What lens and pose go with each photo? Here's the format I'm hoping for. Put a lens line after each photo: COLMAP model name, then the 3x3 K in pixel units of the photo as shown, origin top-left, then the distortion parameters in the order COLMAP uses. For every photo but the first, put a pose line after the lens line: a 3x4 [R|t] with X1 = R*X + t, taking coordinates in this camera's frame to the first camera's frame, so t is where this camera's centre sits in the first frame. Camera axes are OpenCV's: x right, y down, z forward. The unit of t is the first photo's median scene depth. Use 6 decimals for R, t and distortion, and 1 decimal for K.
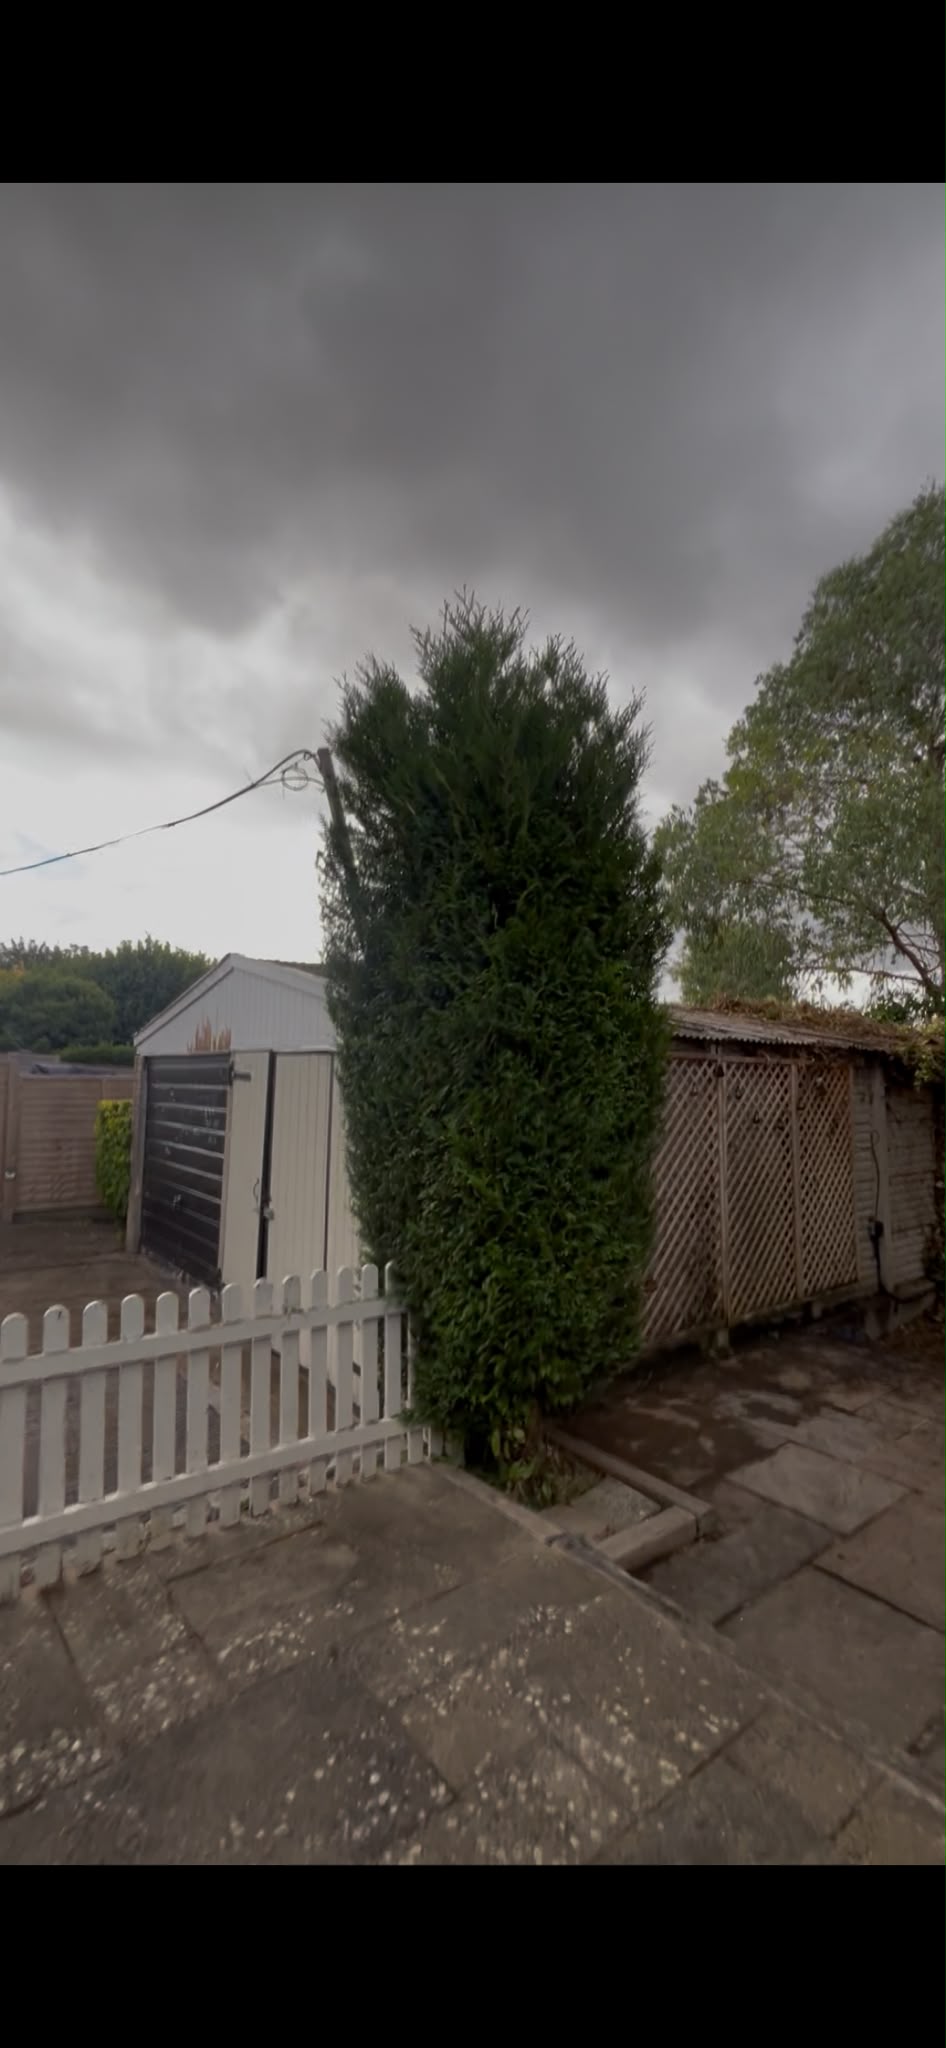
lens RADIAL K [[827.1, 0, 473.2], [0, 827.1, 1027.2], [0, 0, 1]] dist [-0.000766, -0.000028]
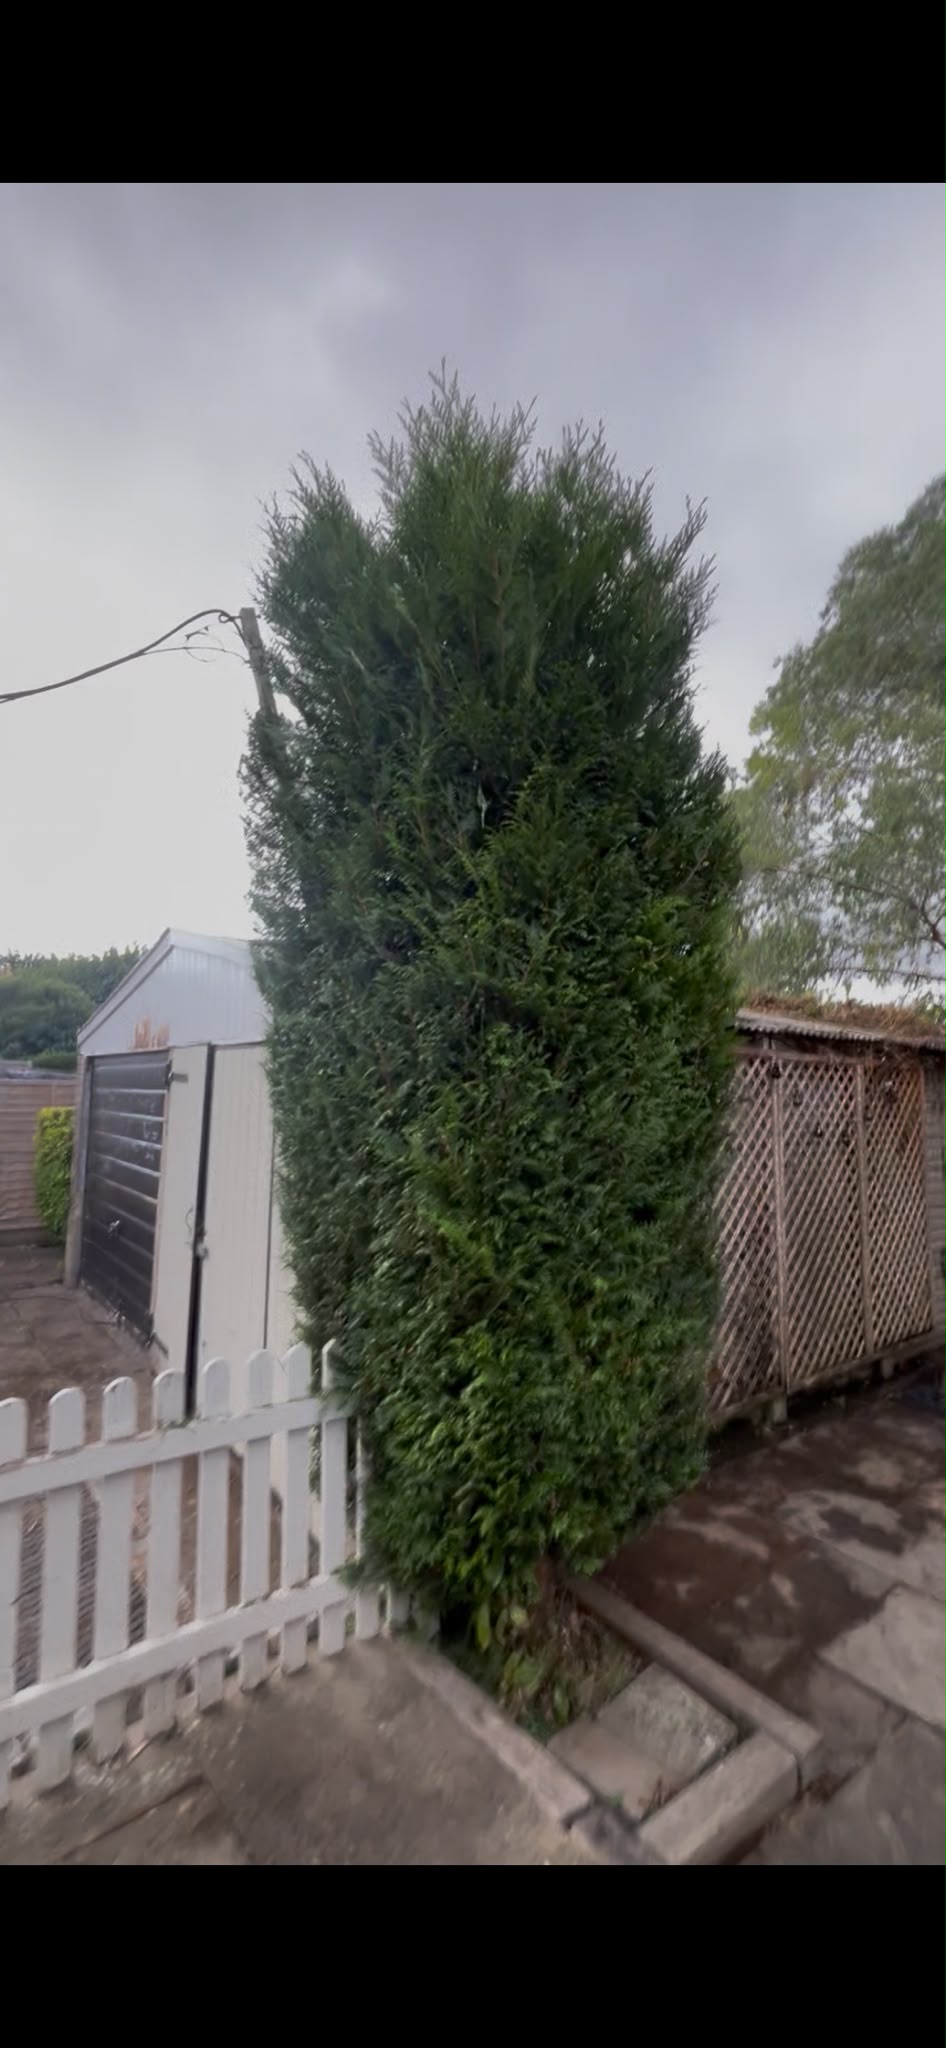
lens RADIAL K [[827.1, 0, 472.8], [0, 827.1, 1028.2], [0, 0, 1]] dist [-0.000766, -0.000028]
pose [[0.999983, 0.002493, -0.005276, 0.018347], [-0.002558, 0.999920, -0.012397, 0.032724], [0.005244, 0.012410, 0.999909, 0.298379]]
